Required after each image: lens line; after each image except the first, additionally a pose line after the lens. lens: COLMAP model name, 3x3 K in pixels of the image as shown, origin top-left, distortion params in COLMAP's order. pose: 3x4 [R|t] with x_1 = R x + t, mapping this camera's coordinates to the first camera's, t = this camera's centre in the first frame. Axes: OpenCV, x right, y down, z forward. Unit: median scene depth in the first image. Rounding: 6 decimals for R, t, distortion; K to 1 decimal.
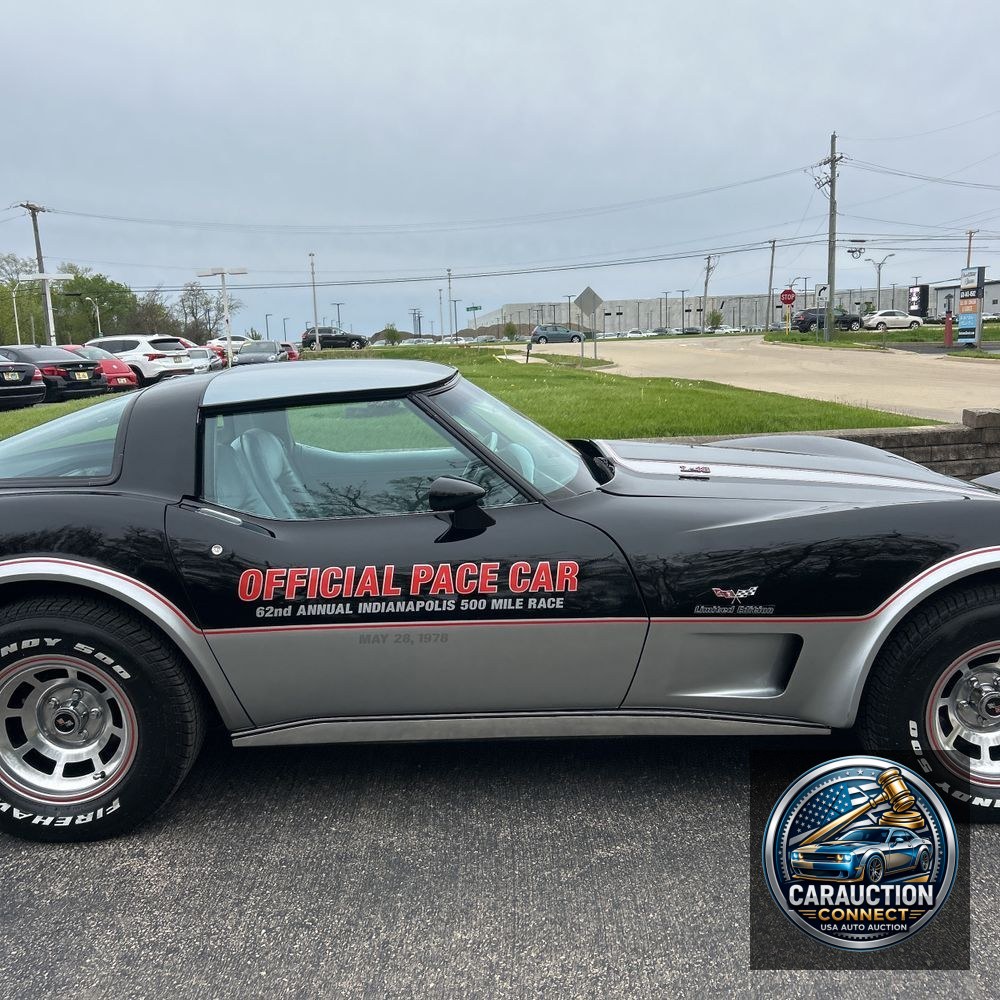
lens RADIAL K [[1006.1, 0, 496.5], [0, 1006.1, 506.9], [0, 0, 1]] dist [0.023131, 0.000000]
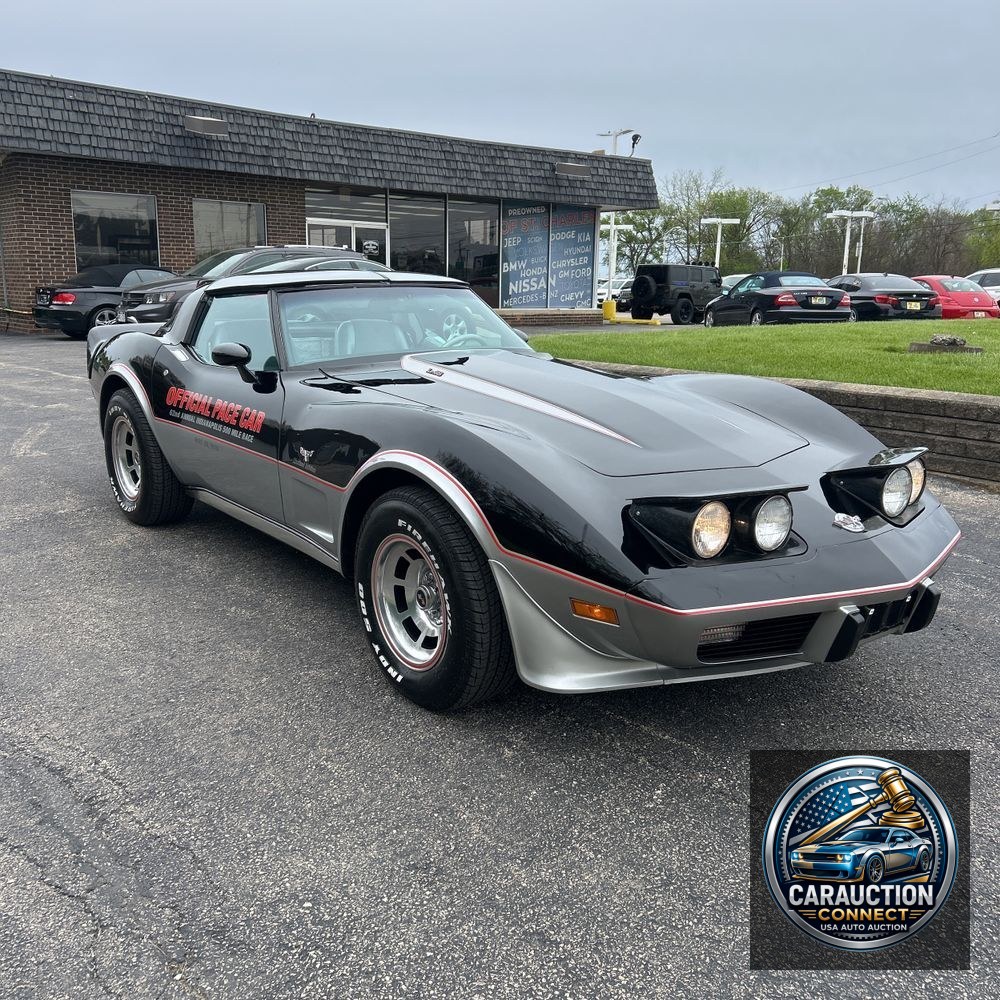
lens RADIAL K [[1006.1, 0, 483.3], [0, 1006.1, 494.8], [0, 0, 1]] dist [0.023131, 0.000000]
pose [[0.587003, 0.209385, -0.782040, 0.208845], [-0.167047, 0.976515, 0.136067, -0.011683], [0.792164, 0.050766, 0.608194, 0.056462]]
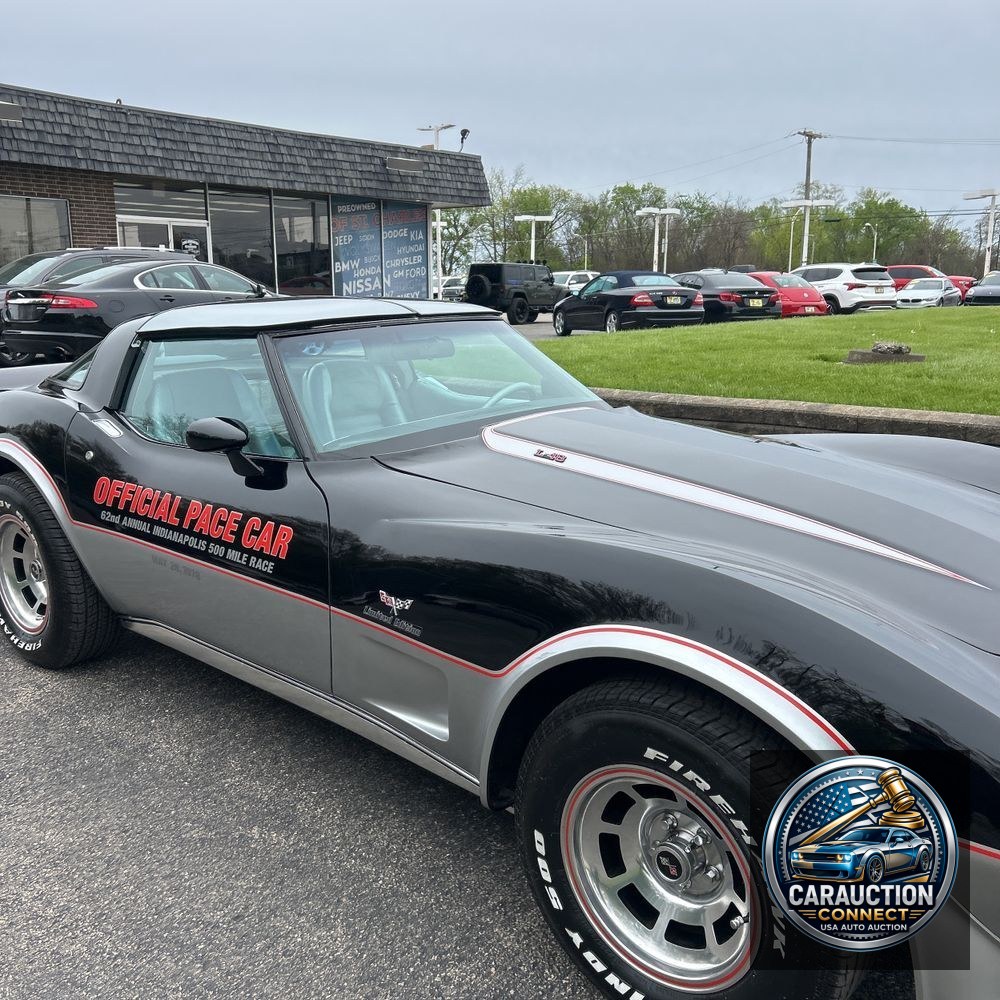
lens RADIAL K [[1006.1, 0, 480.5], [0, 1006.1, 503.0], [0, 0, 1]] dist [0.023131, 0.000000]
pose [[0.728684, 0.182351, -0.660127, 0.121394], [-0.138299, 0.983223, 0.118940, -0.015390], [0.670740, 0.004626, 0.741678, 0.063210]]
